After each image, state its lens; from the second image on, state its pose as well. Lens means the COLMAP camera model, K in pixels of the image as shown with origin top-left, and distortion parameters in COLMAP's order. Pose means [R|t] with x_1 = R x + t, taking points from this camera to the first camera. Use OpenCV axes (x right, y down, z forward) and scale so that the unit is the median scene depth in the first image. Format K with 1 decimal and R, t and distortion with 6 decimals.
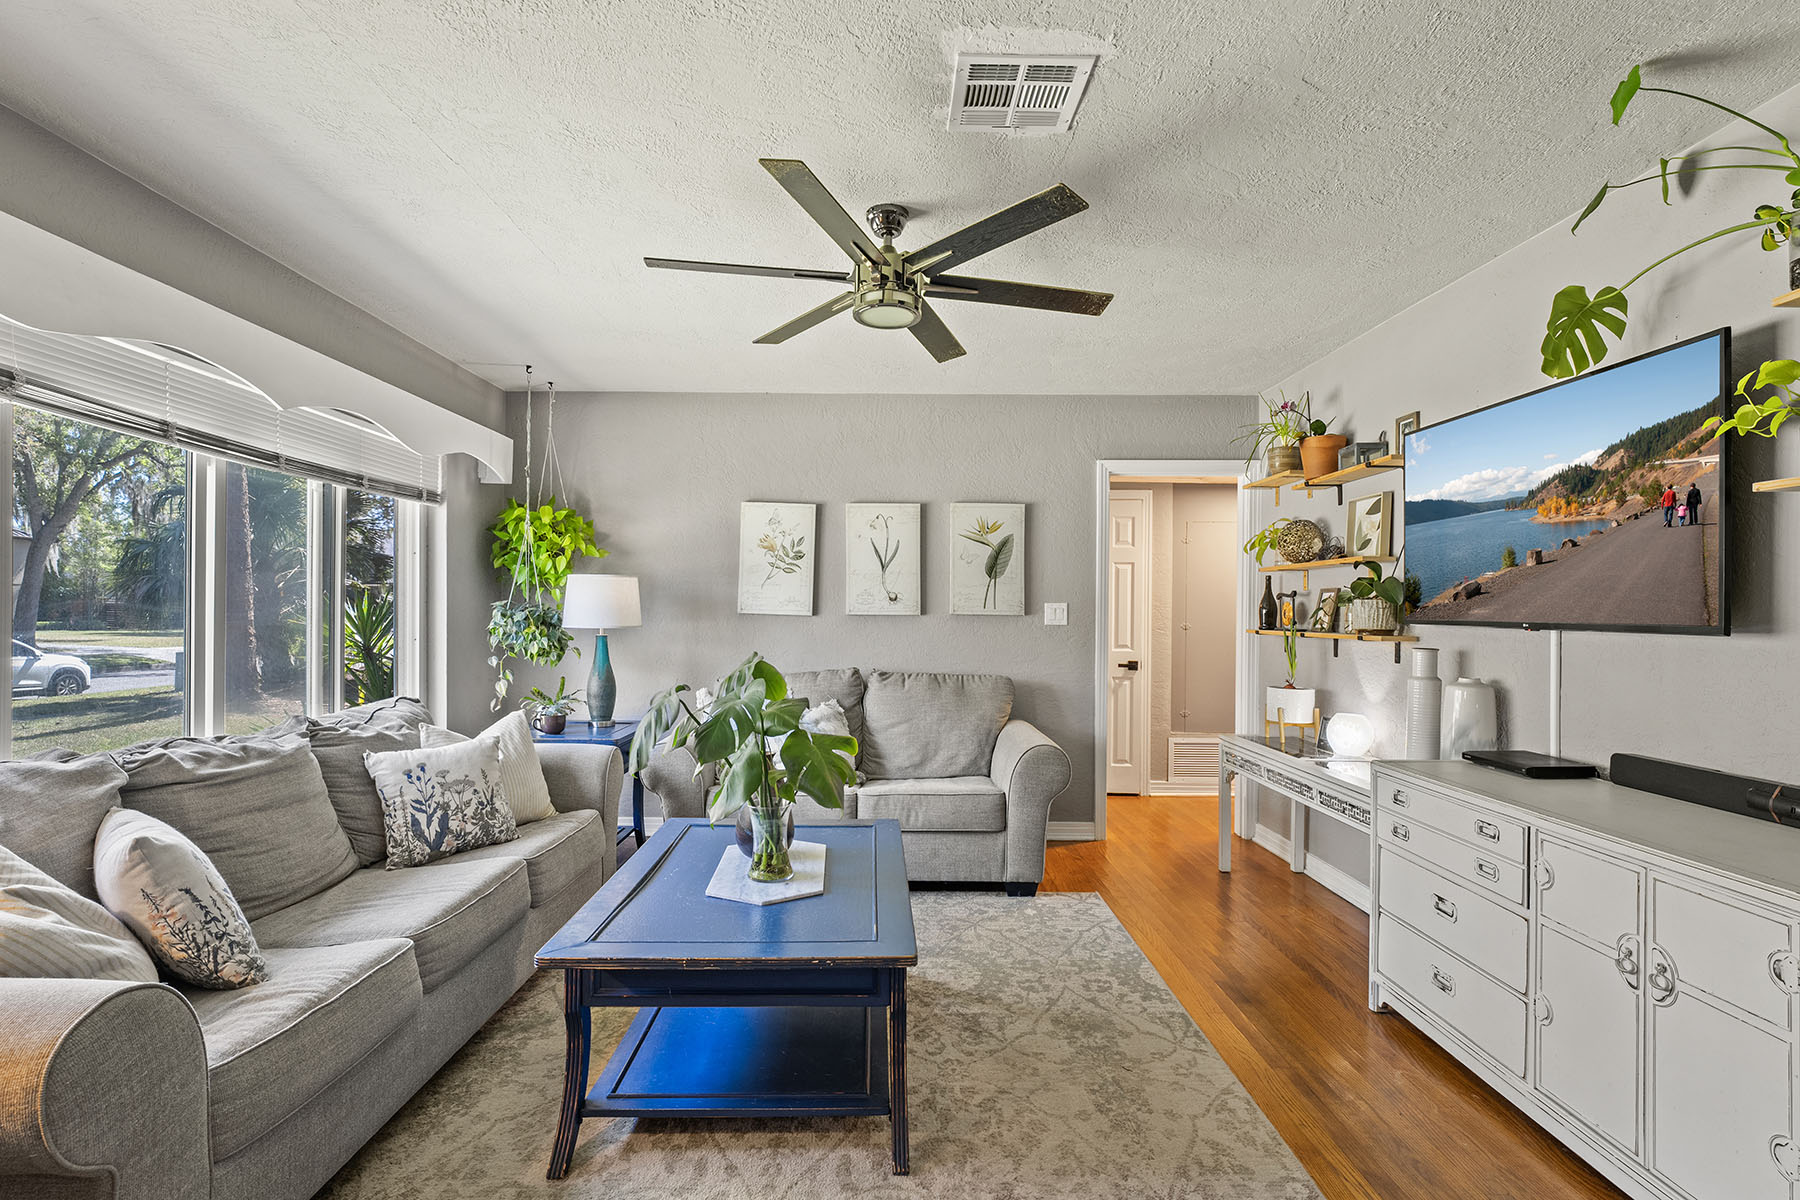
lens RADIAL K [[854.0, 0, 898.8], [0, 854.0, 606.5], [0, 0, 1]] dist [-0.009283, 0.000985]
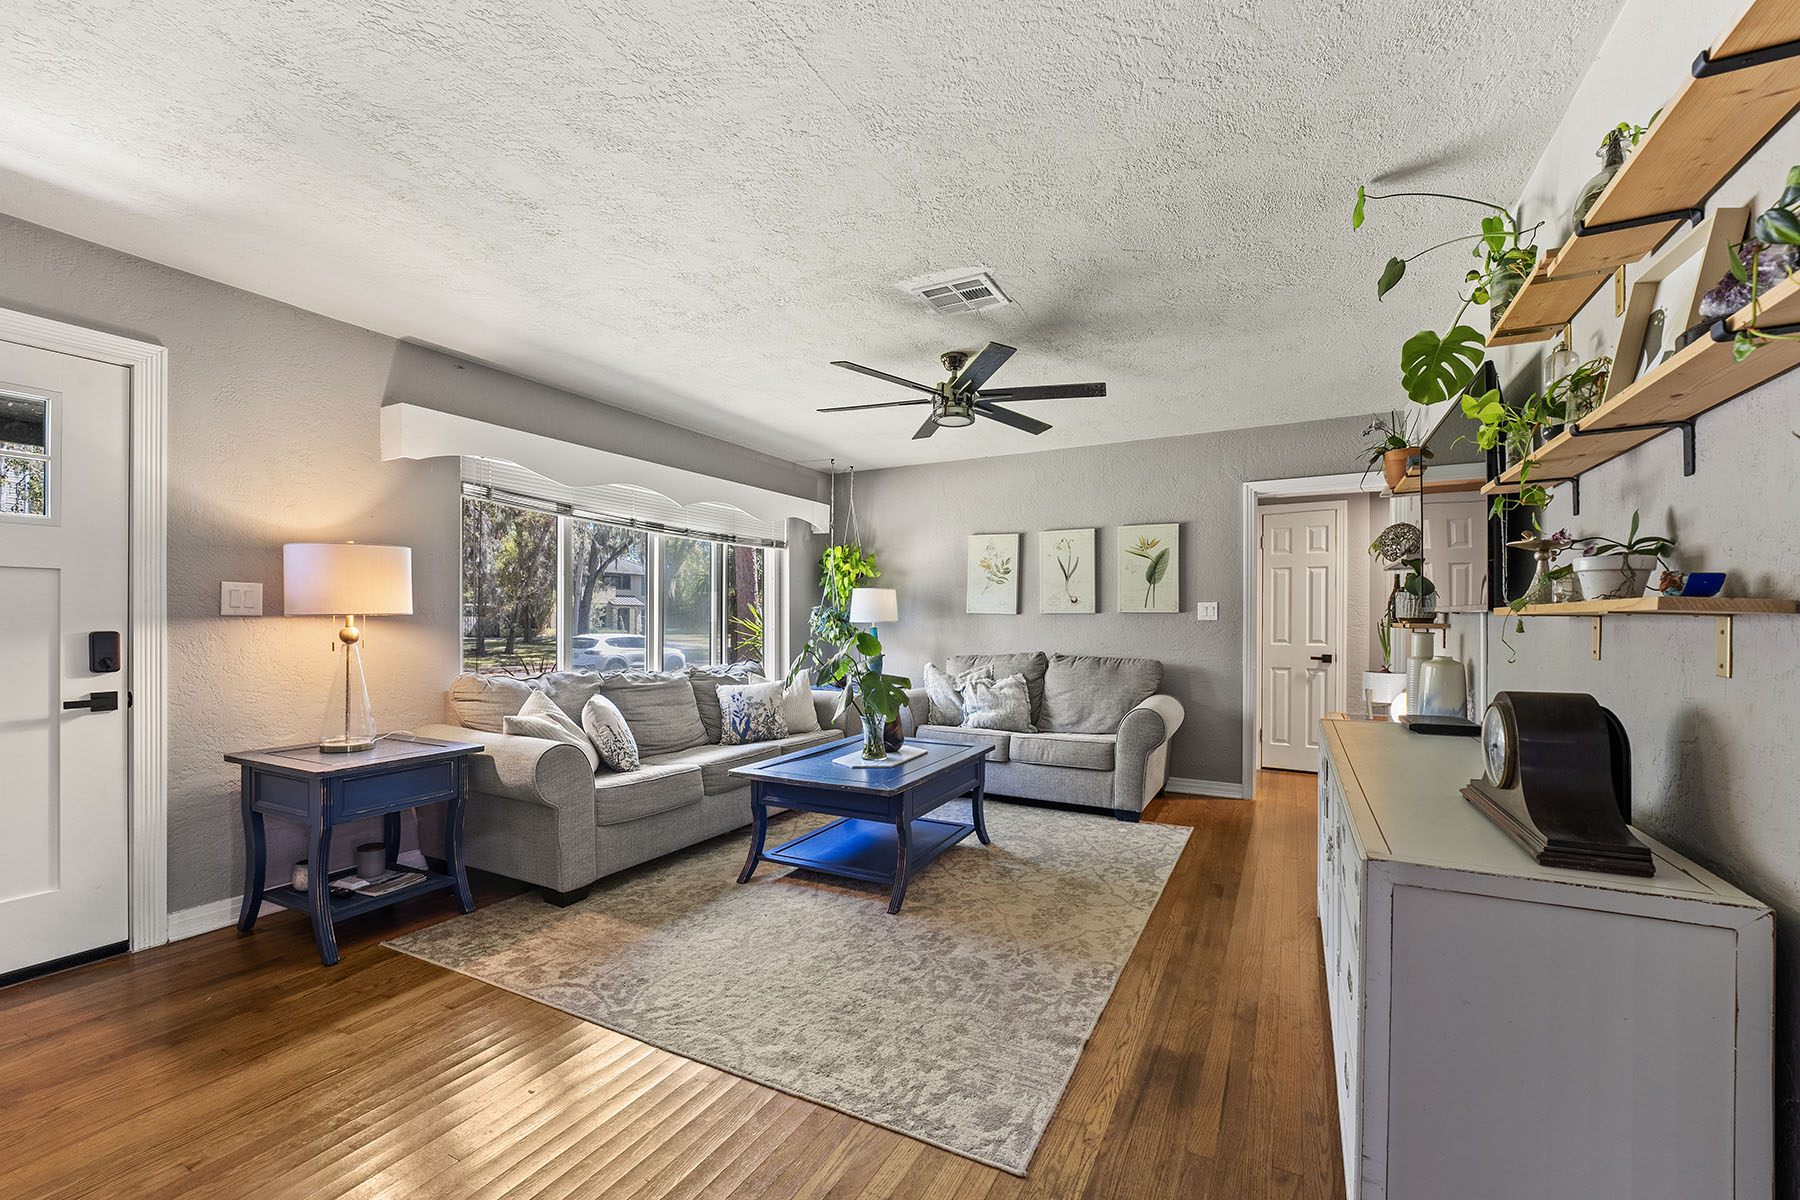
lens RADIAL K [[746.9, 0, 901.1], [0, 746.9, 611.7], [0, 0, 1]] dist [-0.011300, 0.003229]
pose [[0.876924, -0.011135, -0.480501, 0.398555], [0.007010, 0.999922, -0.010379, 0.022167], [0.480579, 0.005733, 0.876933, -0.192071]]
